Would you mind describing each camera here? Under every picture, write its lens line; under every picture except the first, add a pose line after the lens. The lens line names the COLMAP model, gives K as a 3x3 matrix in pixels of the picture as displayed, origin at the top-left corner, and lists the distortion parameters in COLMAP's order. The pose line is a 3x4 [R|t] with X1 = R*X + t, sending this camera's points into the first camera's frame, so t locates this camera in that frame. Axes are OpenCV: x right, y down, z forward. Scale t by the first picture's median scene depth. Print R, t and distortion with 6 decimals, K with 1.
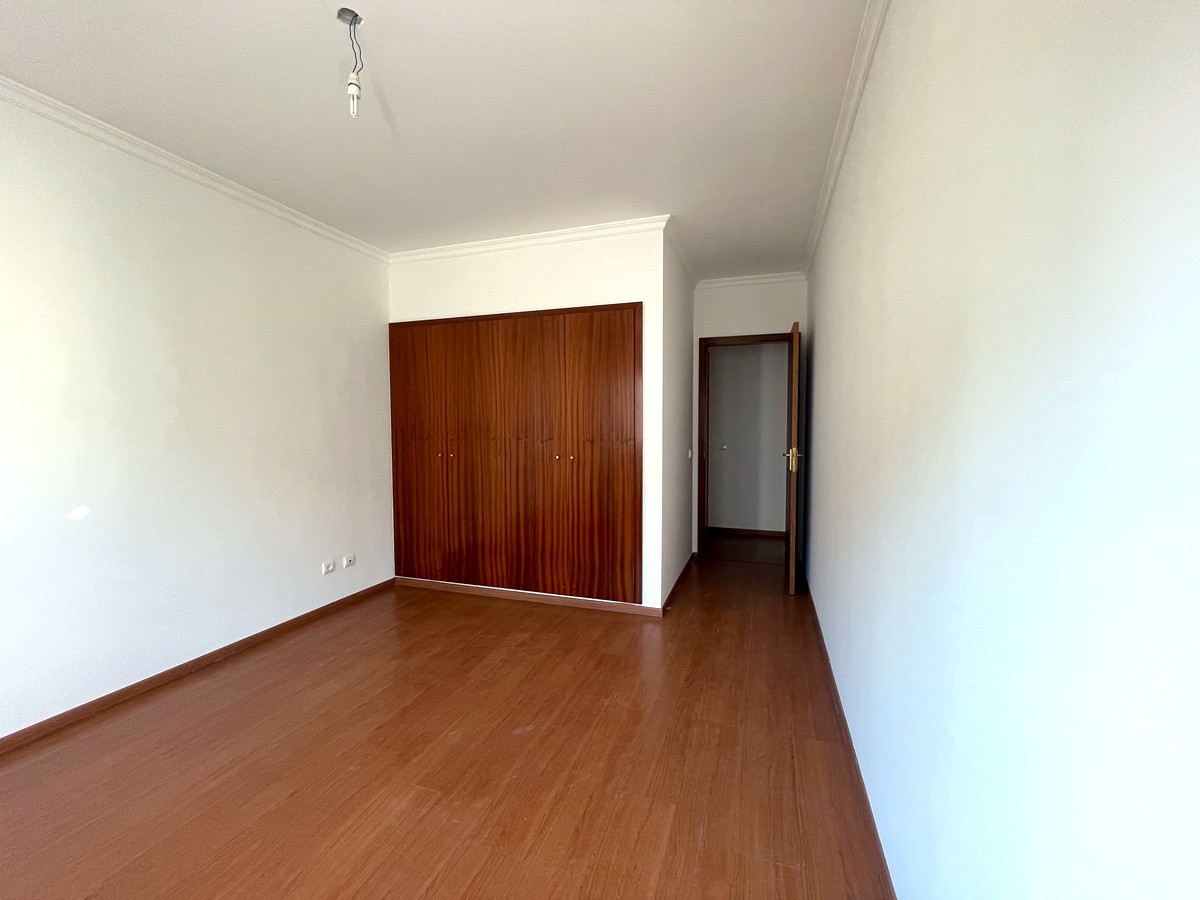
lens RADIAL K [[483.7, 0, 601.7], [0, 483.7, 444.8], [0, 0, 1]] dist [-0.004543, -0.000151]
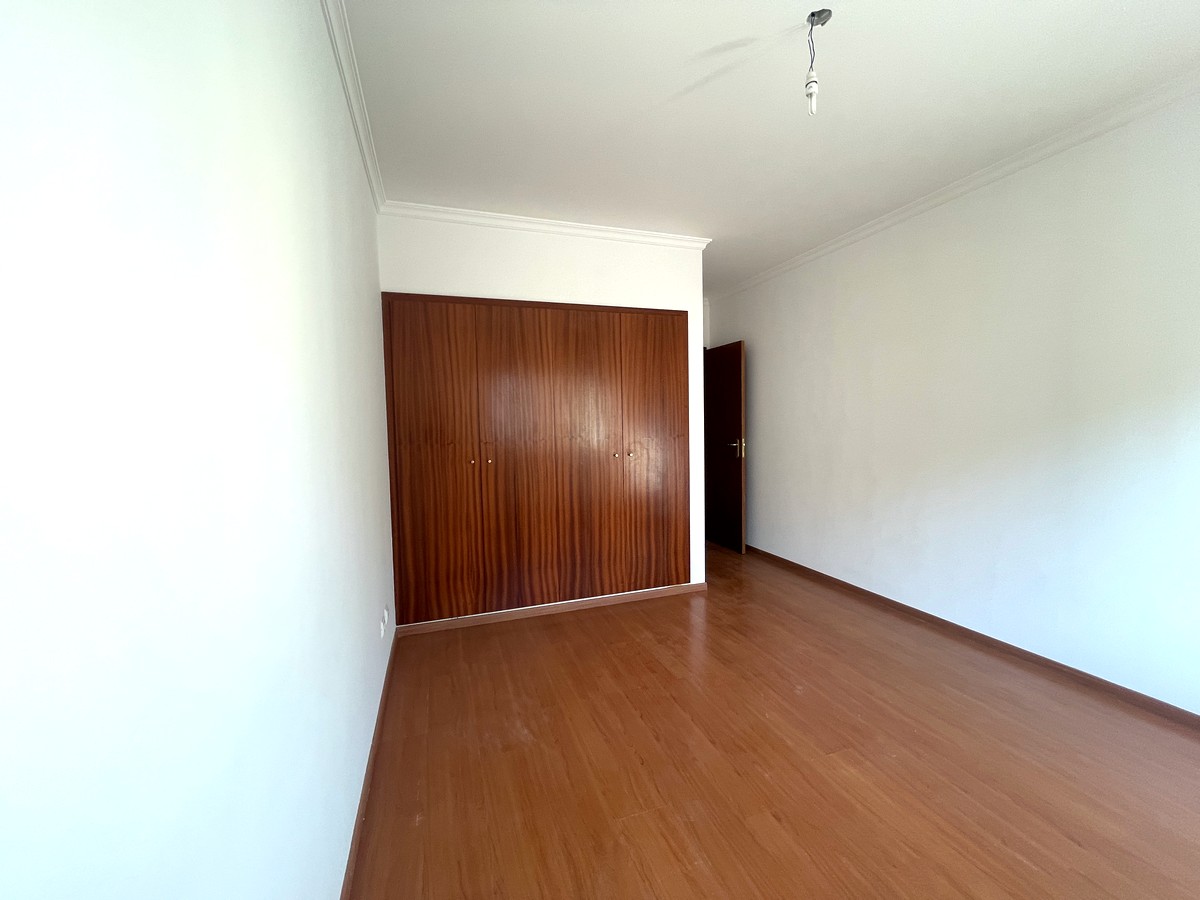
lens RADIAL K [[483.7, 0, 594.3], [0, 483.7, 449.9], [0, 0, 1]] dist [-0.004543, -0.000151]
pose [[0.793860, -0.047000, 0.606281, -0.716657], [0.043801, 0.998838, 0.020078, -0.008418], [-0.606521, 0.010617, 0.794997, 0.230189]]
